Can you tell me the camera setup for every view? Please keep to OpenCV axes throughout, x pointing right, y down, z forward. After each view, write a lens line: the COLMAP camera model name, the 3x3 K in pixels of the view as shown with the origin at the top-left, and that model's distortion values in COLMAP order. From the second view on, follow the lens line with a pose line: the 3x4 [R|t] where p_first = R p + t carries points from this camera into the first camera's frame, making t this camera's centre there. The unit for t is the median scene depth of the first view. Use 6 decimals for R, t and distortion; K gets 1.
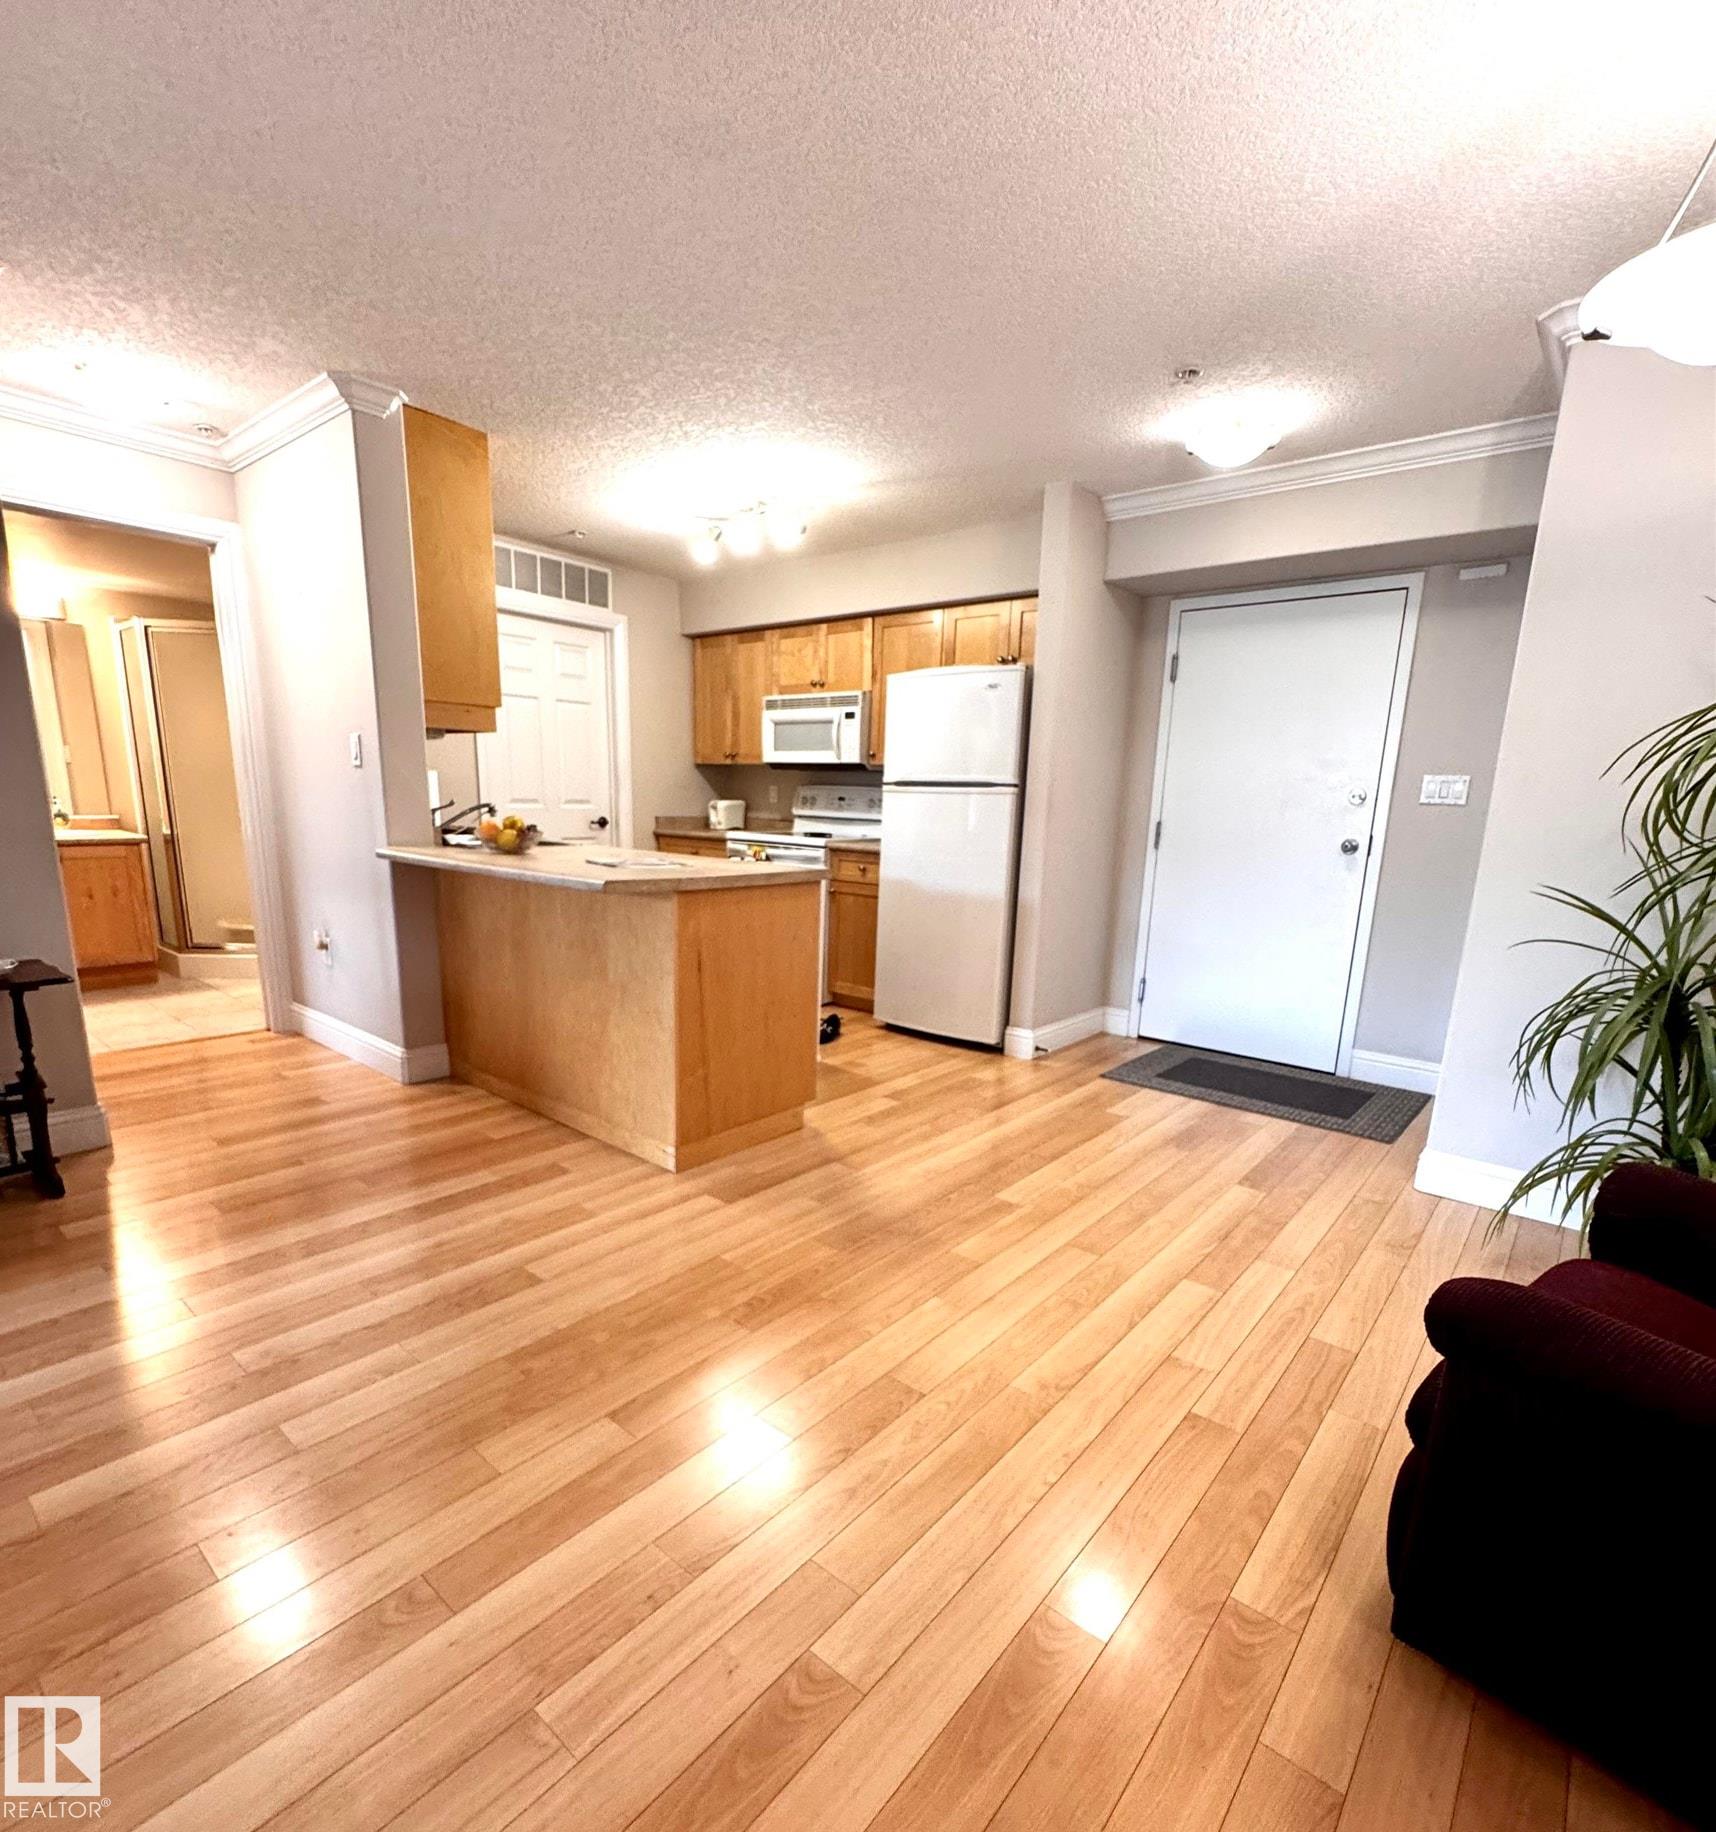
lens RADIAL K [[920.8, 0, 852.0], [0, 920.8, 1007.7], [0, 0, 1]] dist [-0.004736, 0.005200]
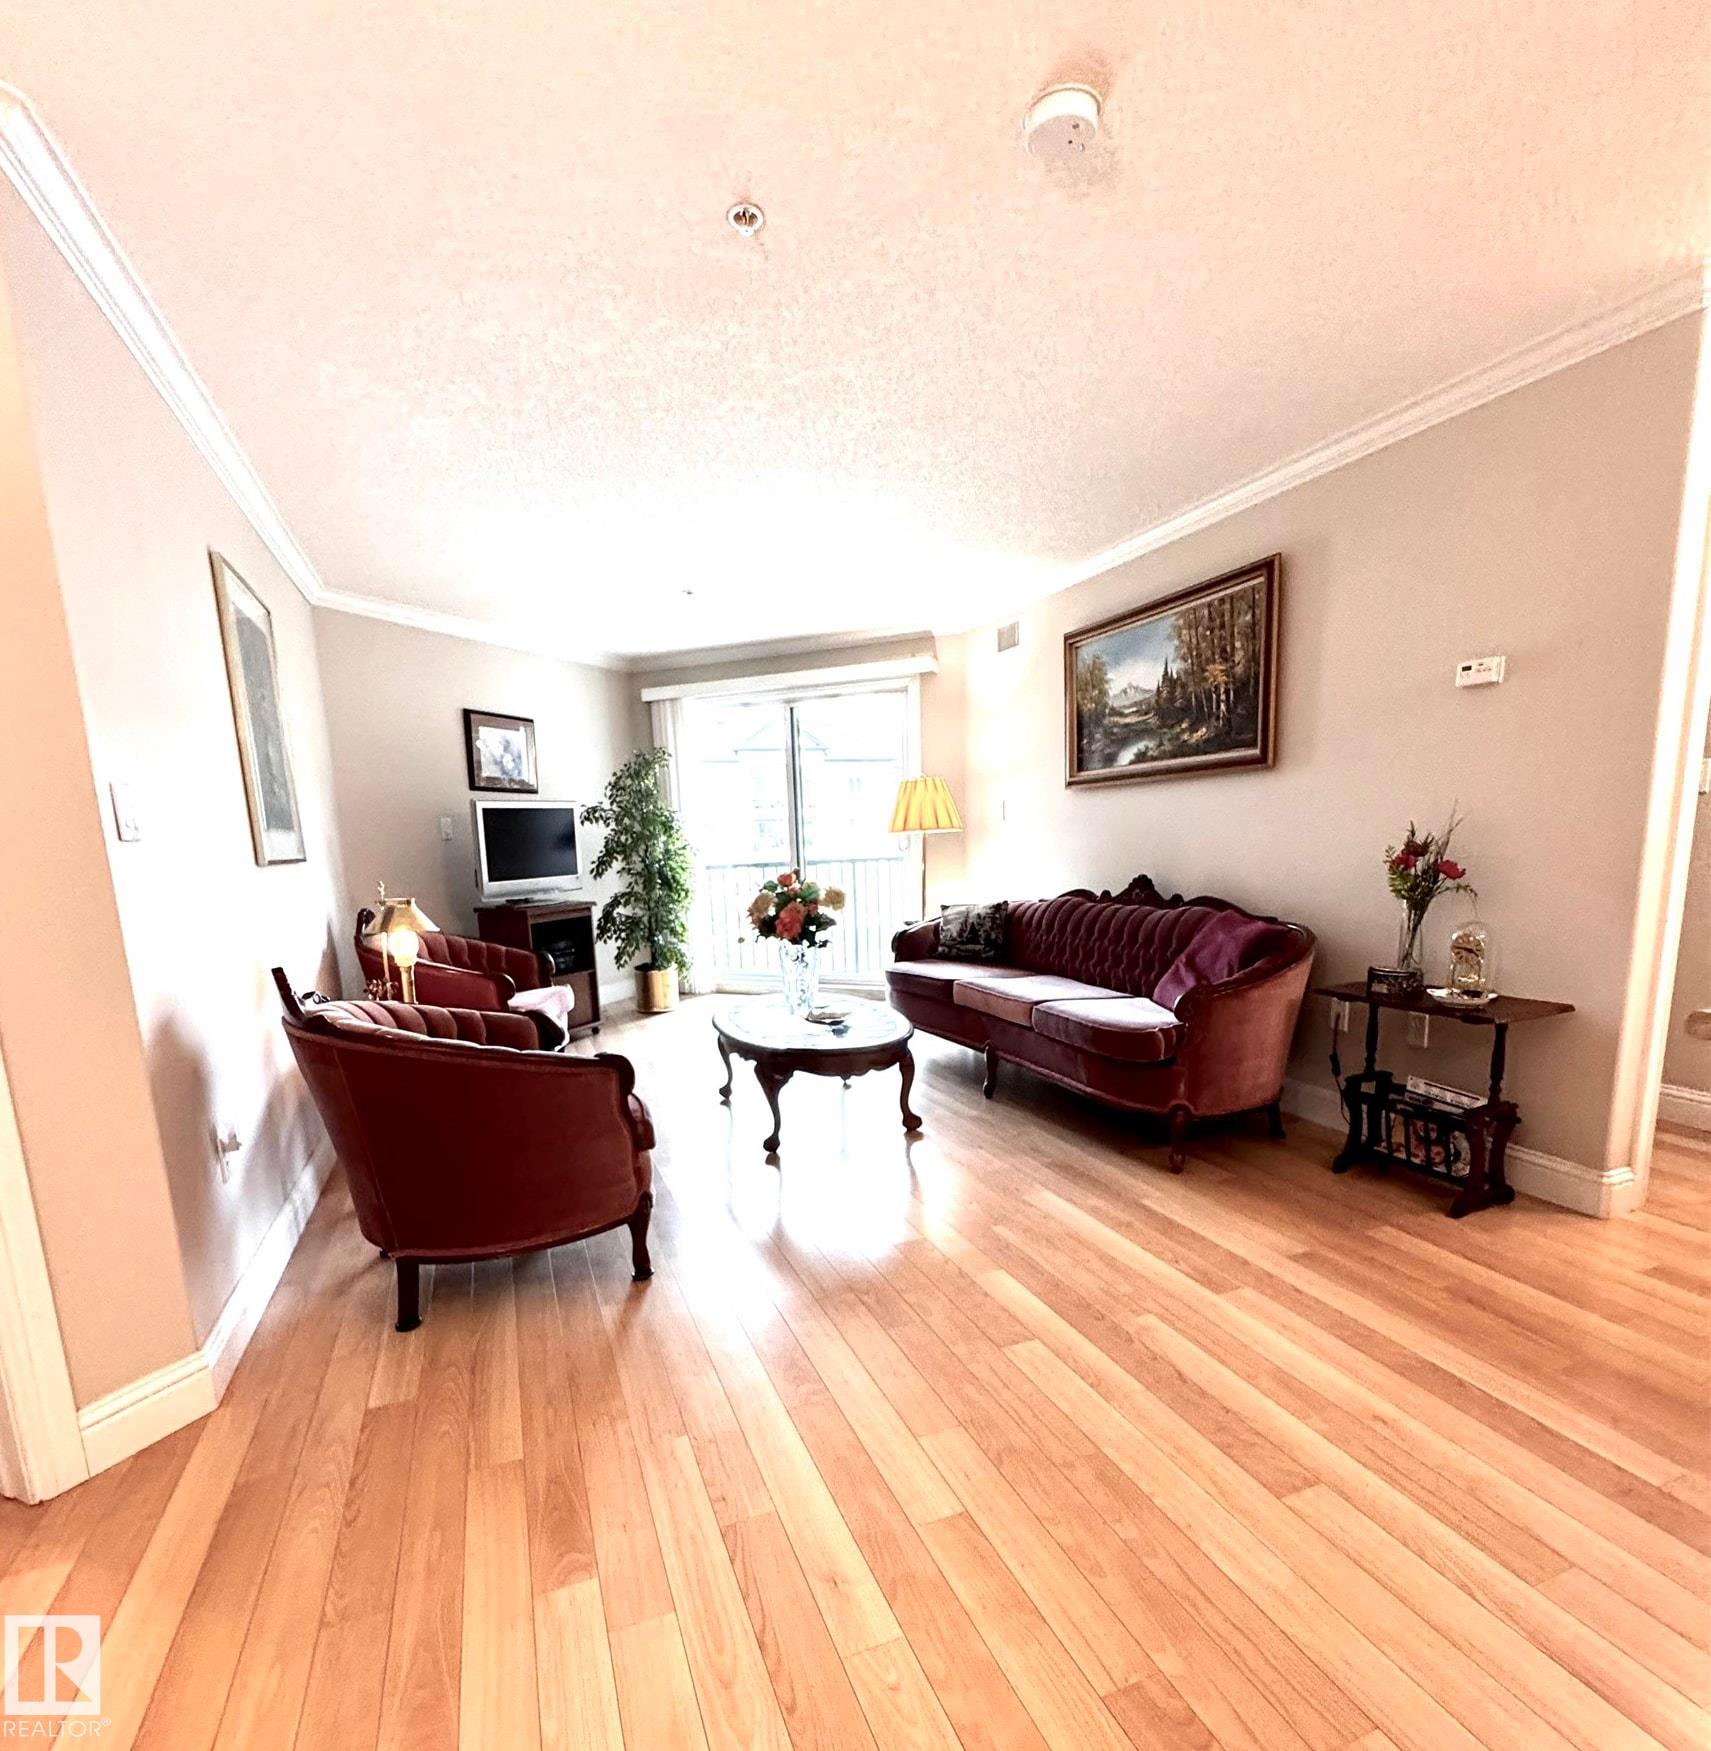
lens RADIAL K [[929.2, 0, 845.6], [0, 929.2, 995.7], [0, 0, 1]] dist [-0.003406, 0.001571]
pose [[-0.483932, 0.140674, -0.863725, 0.239514], [-0.178356, 0.950423, 0.254725, -0.121677], [0.856738, 0.277320, -0.434850, 0.526697]]
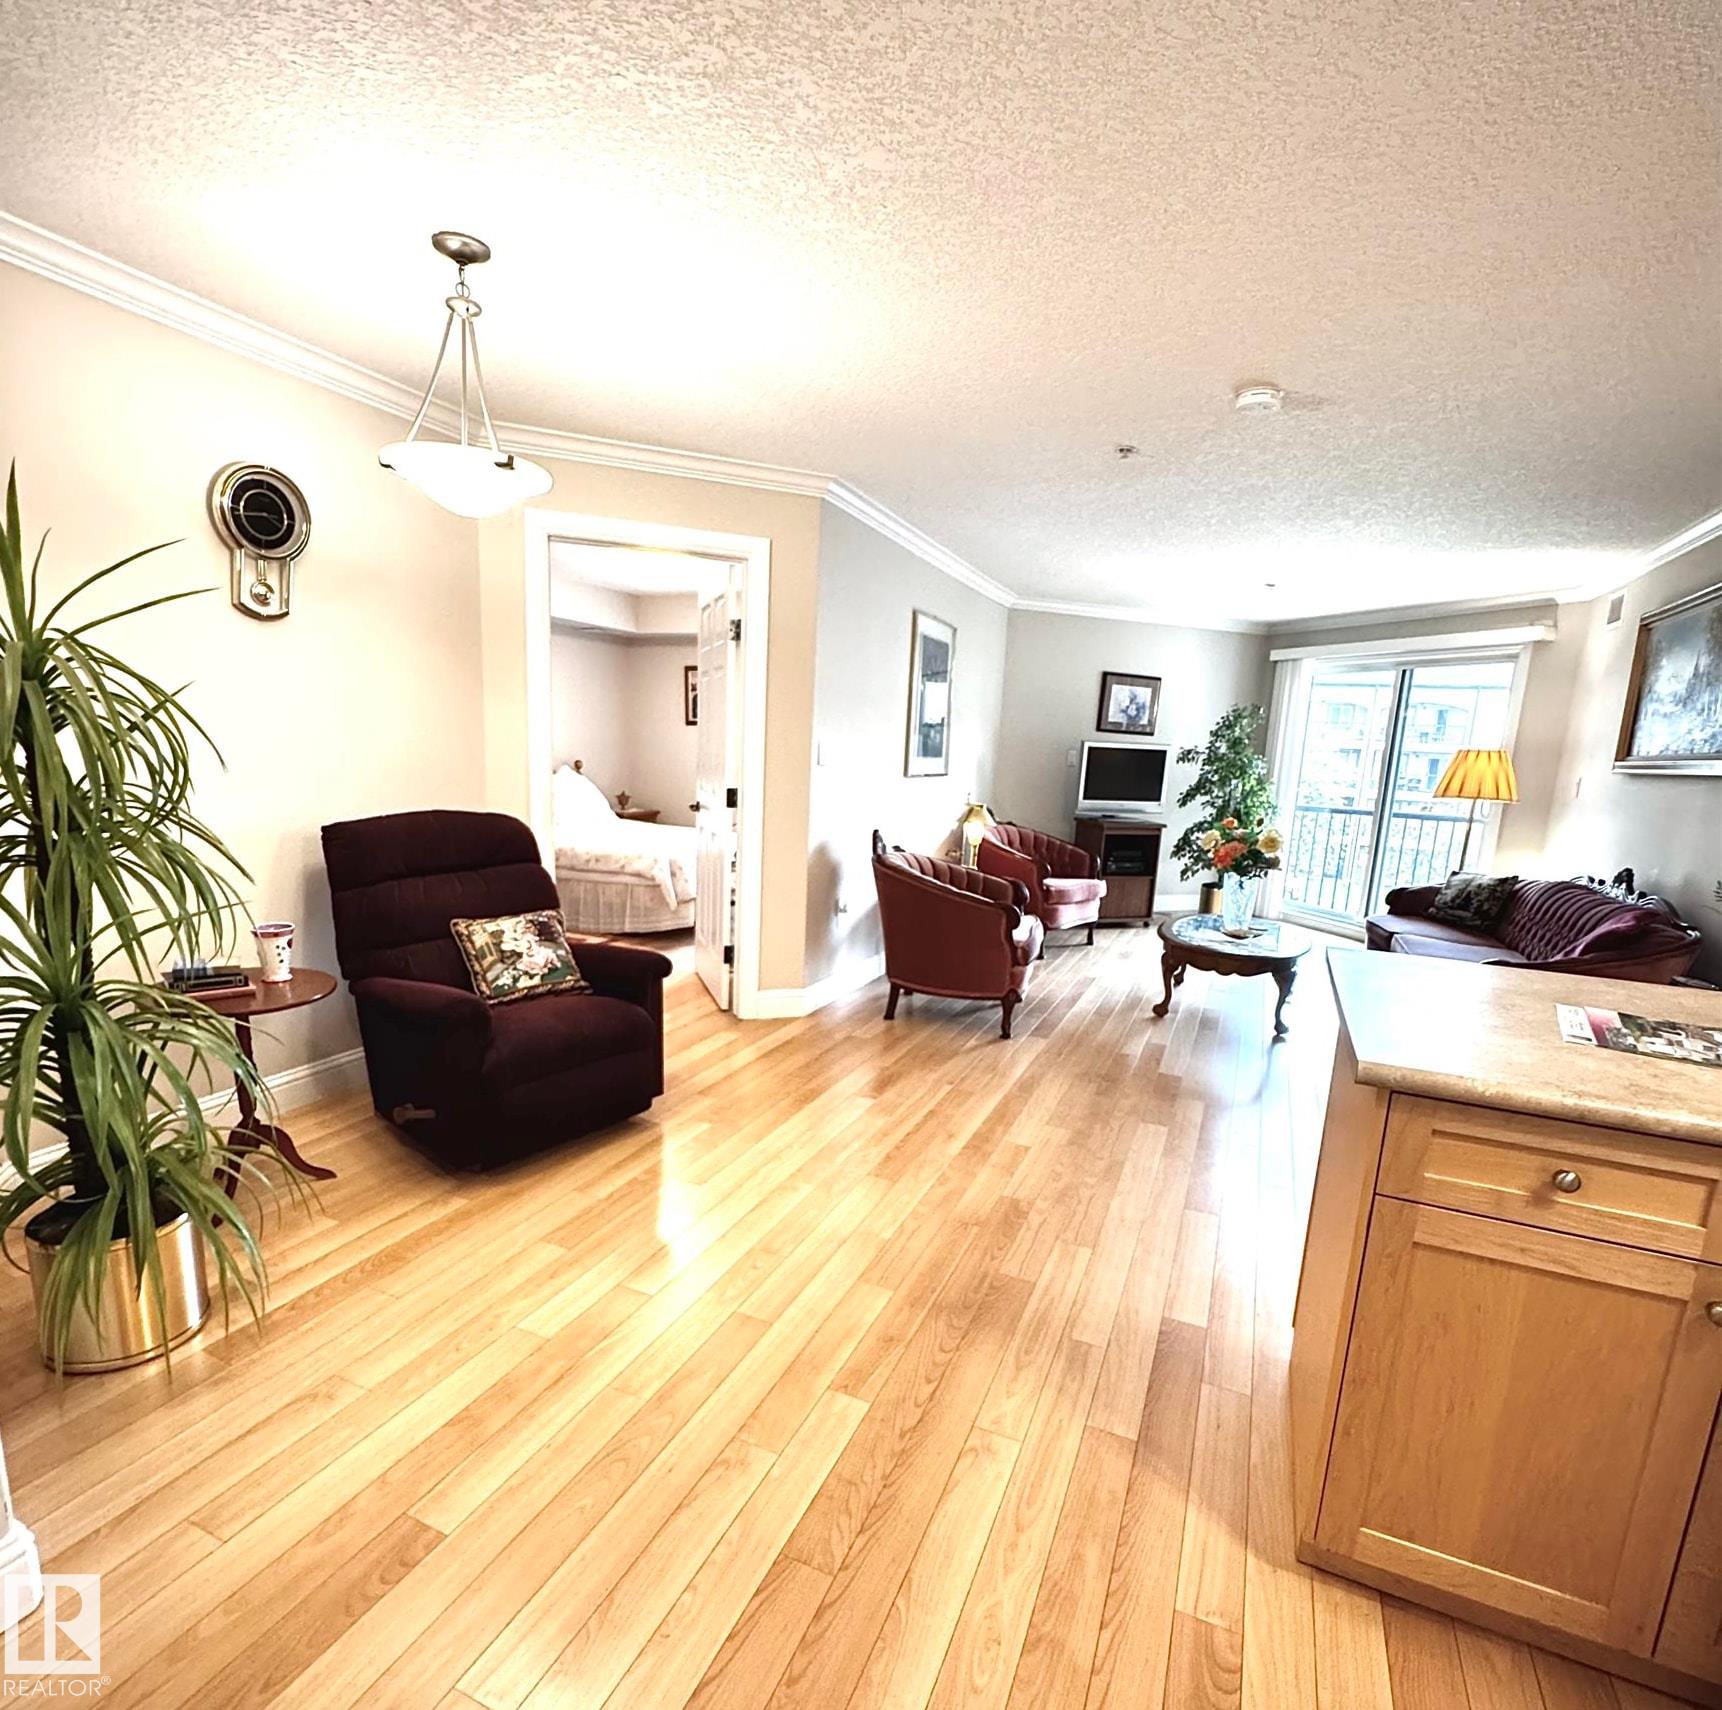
lens RADIAL K [[913.8, 0, 853.7], [0, 913.8, 943.5], [0, 0, 1]] dist [-0.003406, 0.001571]
pose [[-0.958285, -0.014702, -0.285435, 0.265804], [-0.137163, 0.899816, 0.414147, -0.278767], [0.250750, 0.436022, -0.864297, 1.043198]]
